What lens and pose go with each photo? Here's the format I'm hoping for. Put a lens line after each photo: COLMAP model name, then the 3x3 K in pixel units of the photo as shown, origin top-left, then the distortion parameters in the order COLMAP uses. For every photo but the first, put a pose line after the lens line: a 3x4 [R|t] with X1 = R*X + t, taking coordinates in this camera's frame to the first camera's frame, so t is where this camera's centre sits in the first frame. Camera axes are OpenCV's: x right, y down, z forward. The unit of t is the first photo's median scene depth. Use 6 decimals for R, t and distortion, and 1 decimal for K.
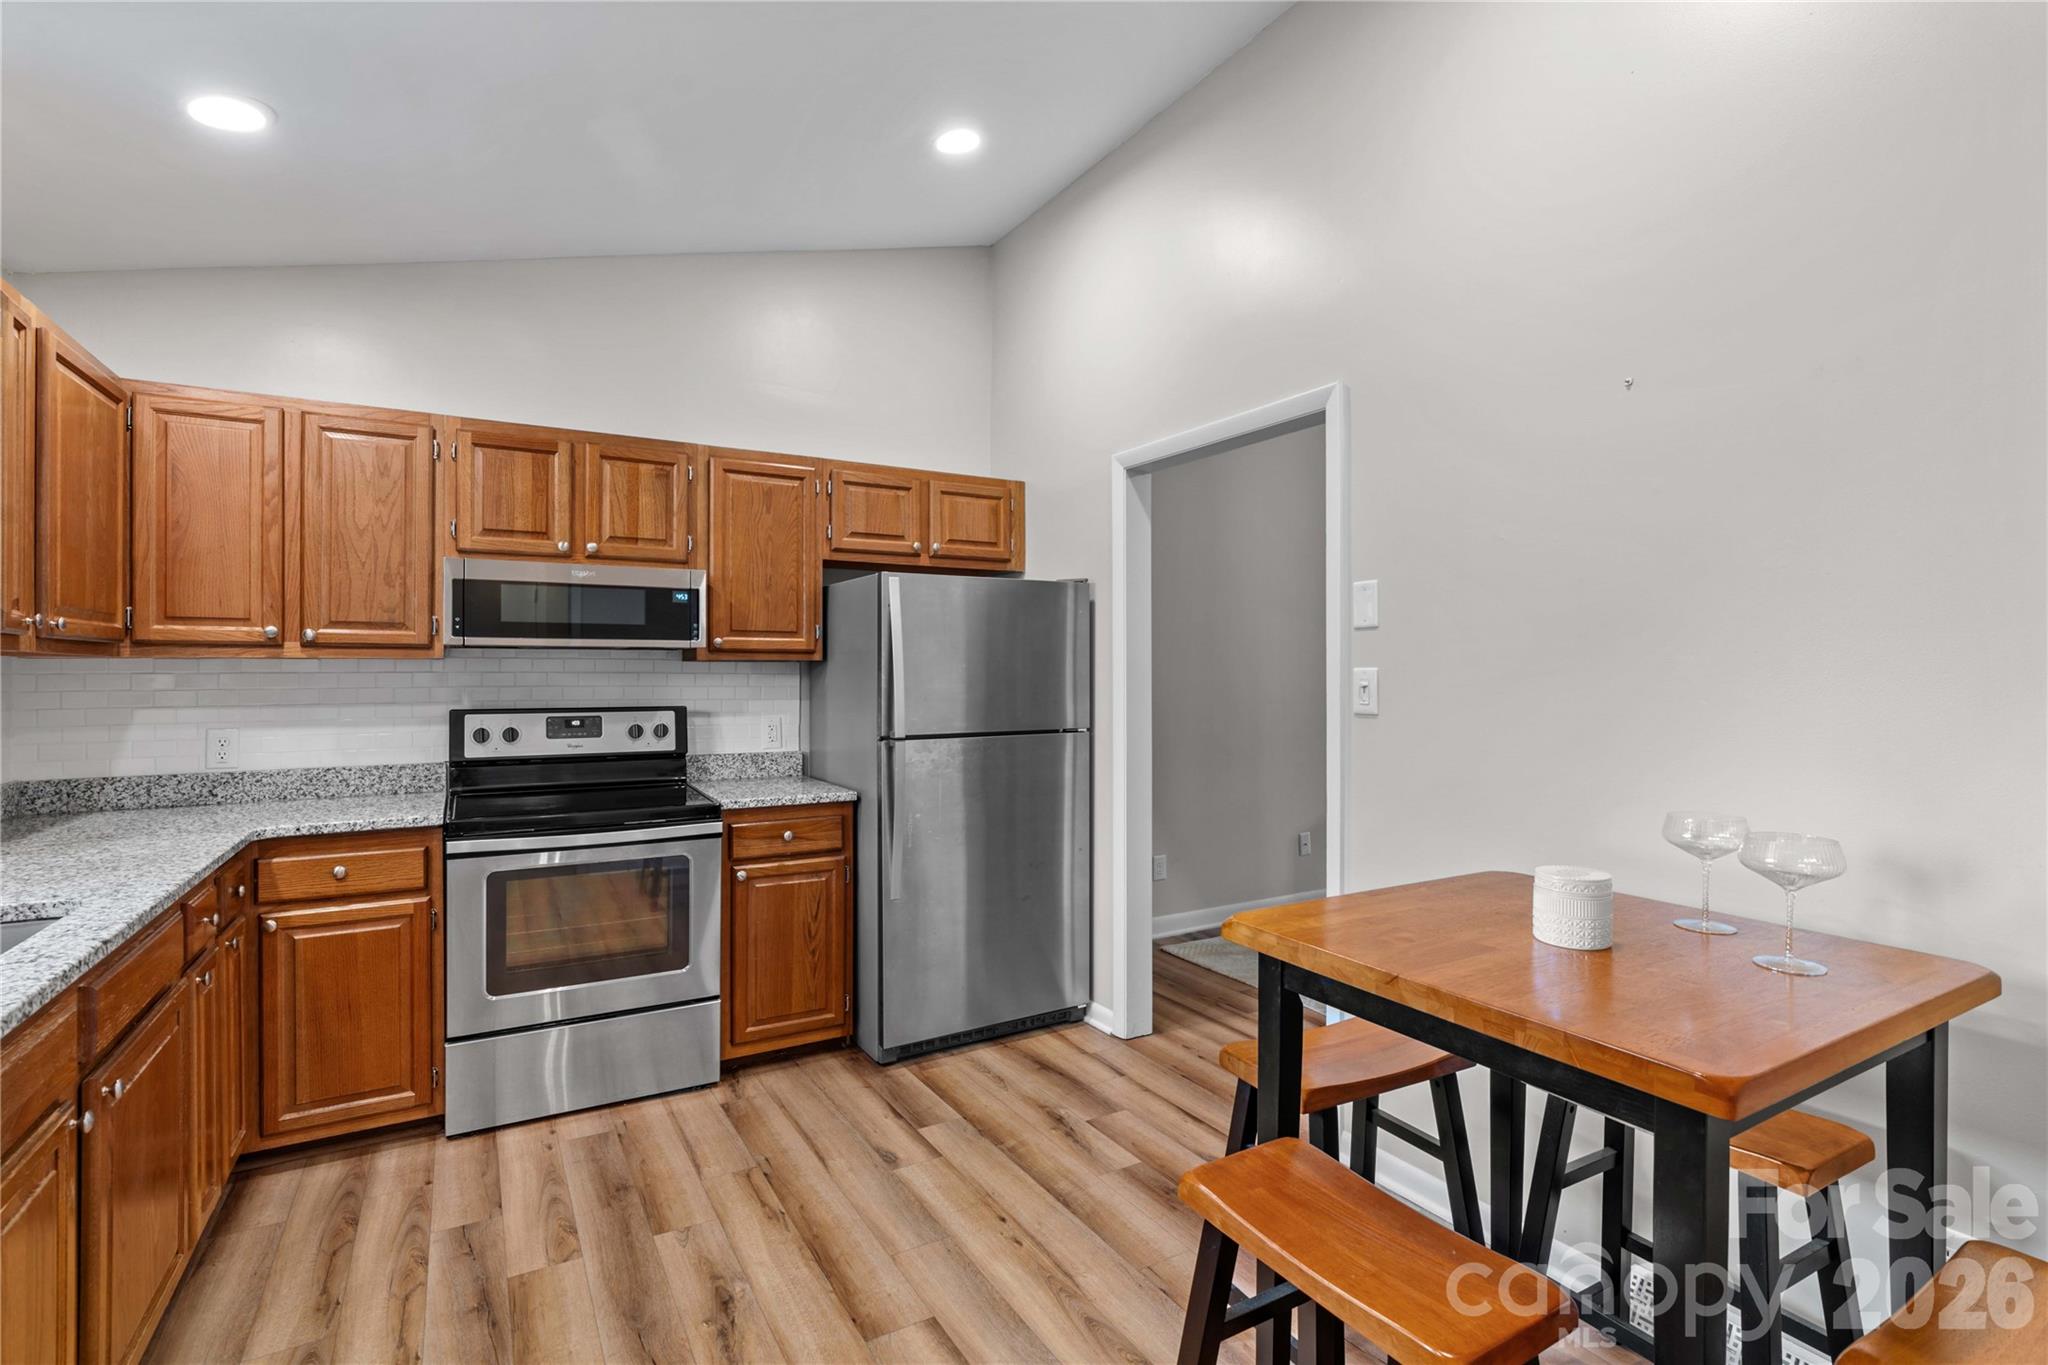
lens RADIAL K [[965.6, 0, 1041.4], [0, 965.6, 676.0], [0, 0, 1]] dist [-0.010389, 0.000316]
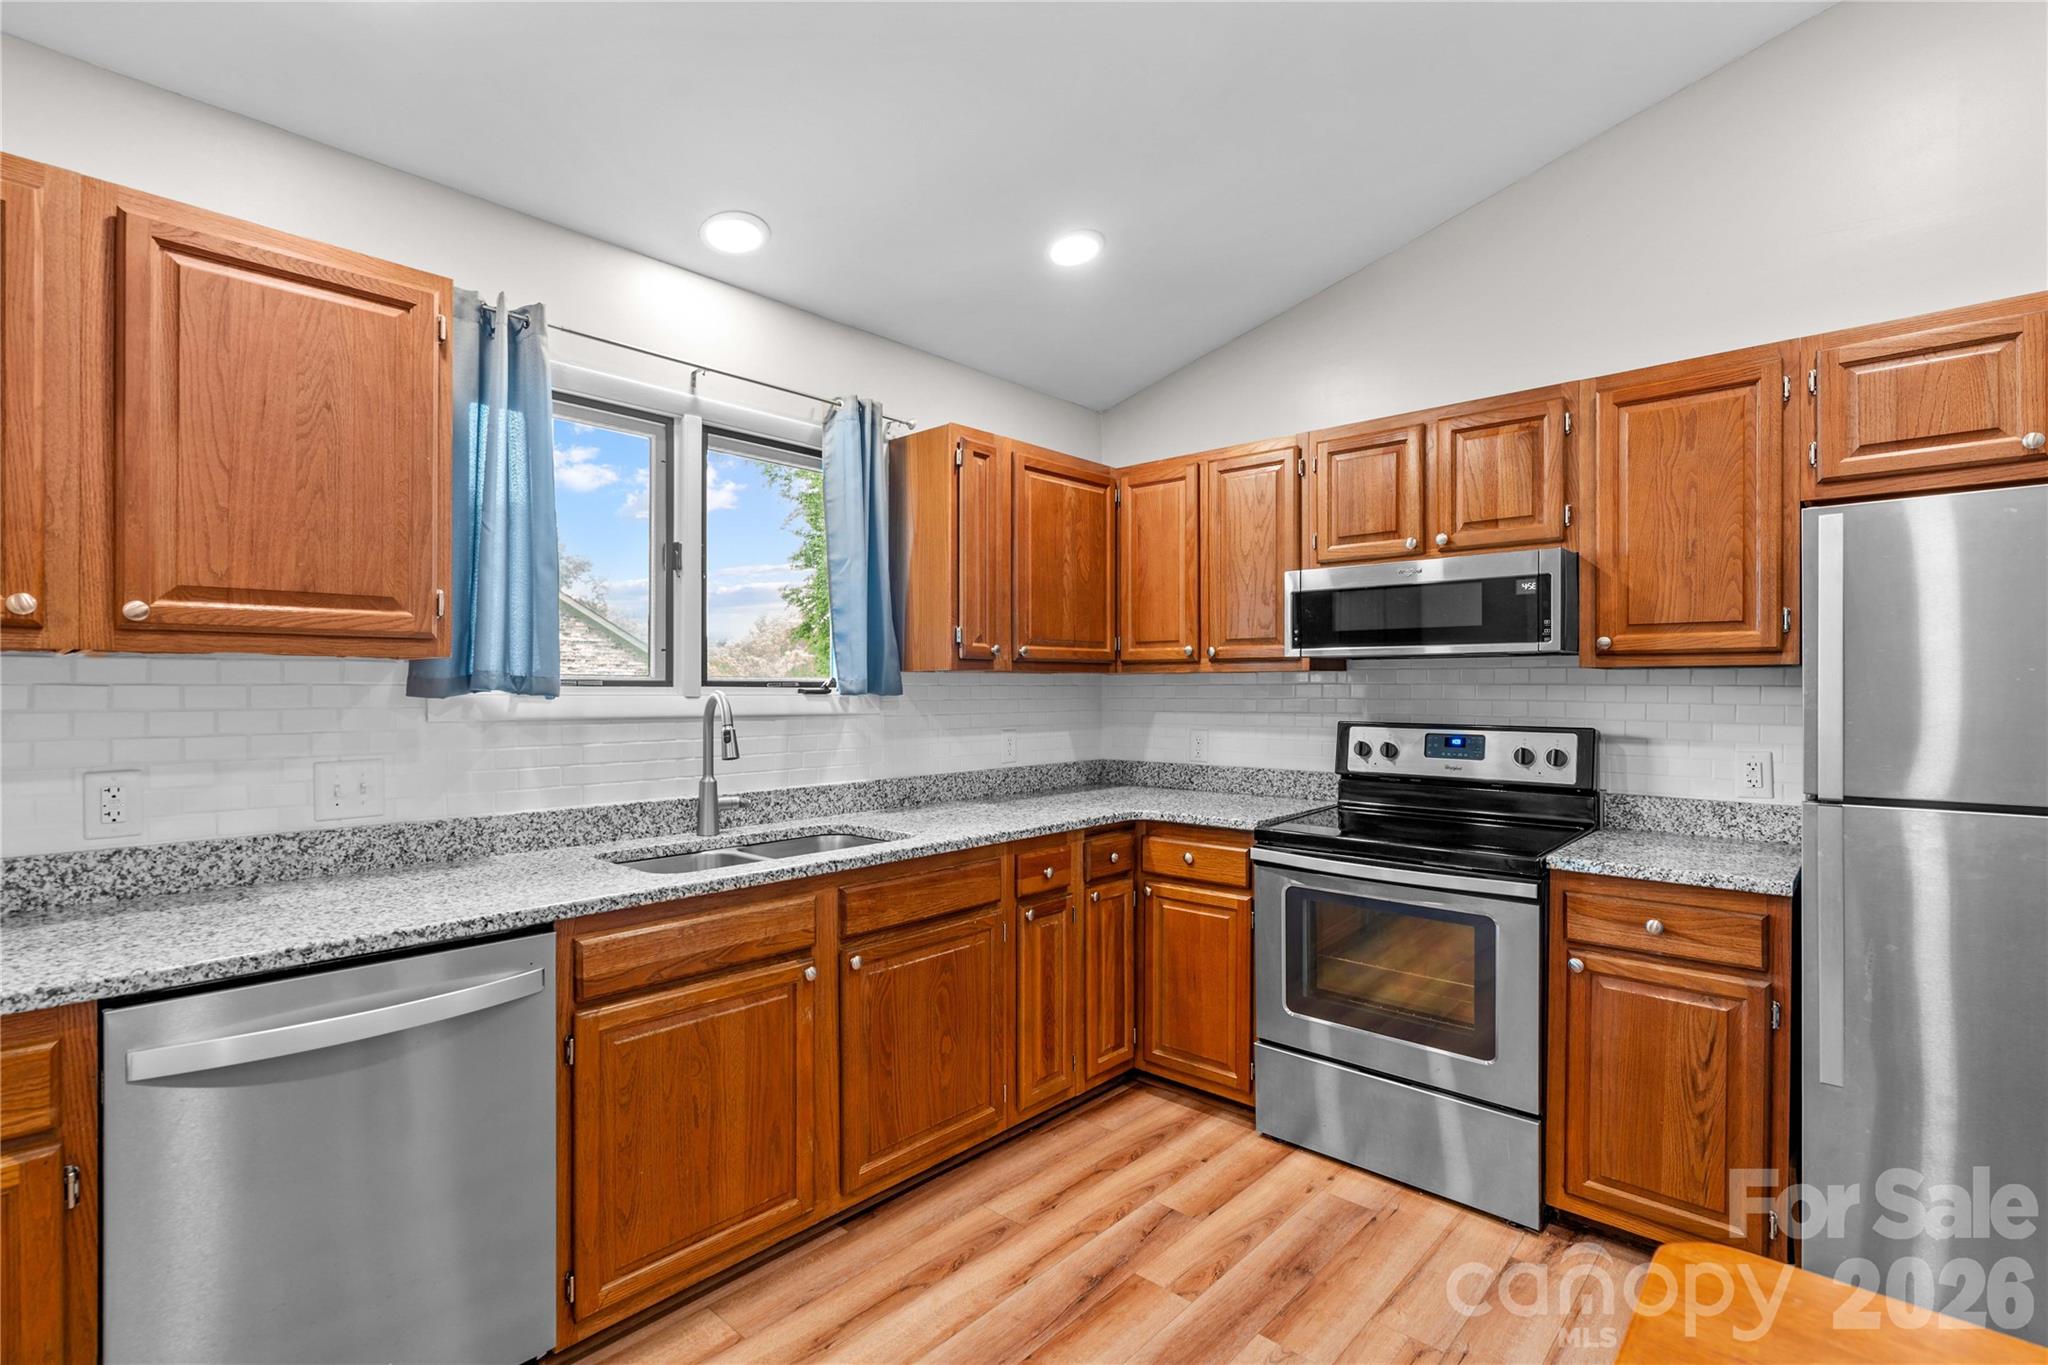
lens RADIAL K [[963.0, 0, 1012.3], [0, 963.0, 693.0], [0, 0, 1]] dist [-0.003600, 0.000284]
pose [[0.274657, 0.006443, -0.961521, 0.266880], [-0.003594, 0.999977, 0.005674, 0.000923], [0.961536, 0.001898, 0.274674, 0.400657]]
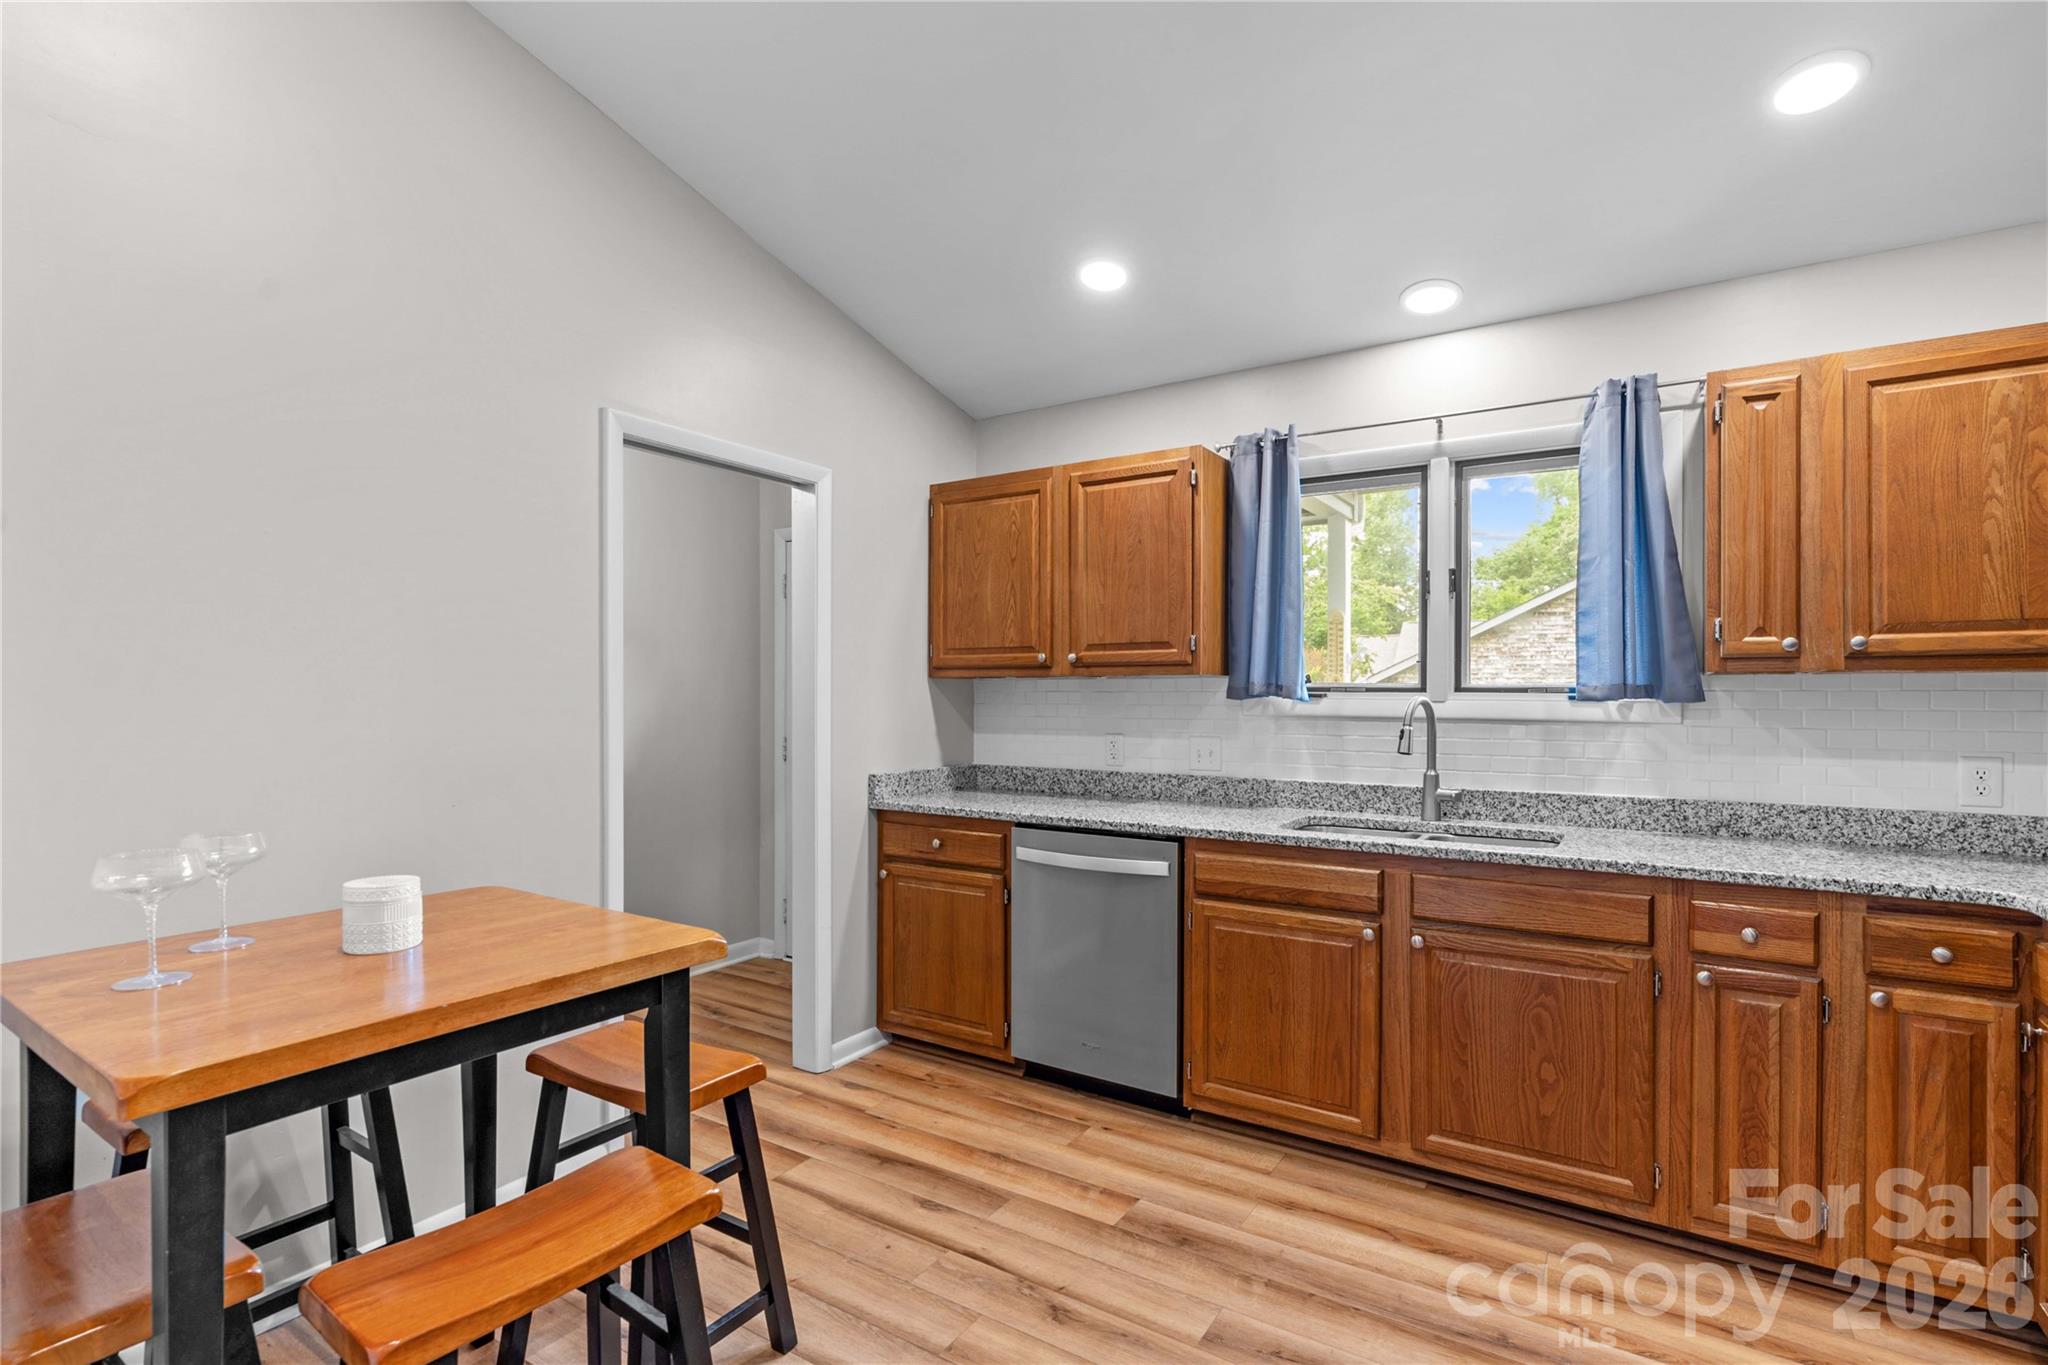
lens RADIAL K [[963.0, 0, 1012.3], [0, 963.0, 693.0], [0, 0, 1]] dist [-0.003600, 0.000284]
pose [[-0.906139, -0.000980, -0.422980, 0.181343], [-0.002051, 0.999996, 0.002079, 0.000556], [0.422976, 0.002751, -0.906137, 1.081970]]
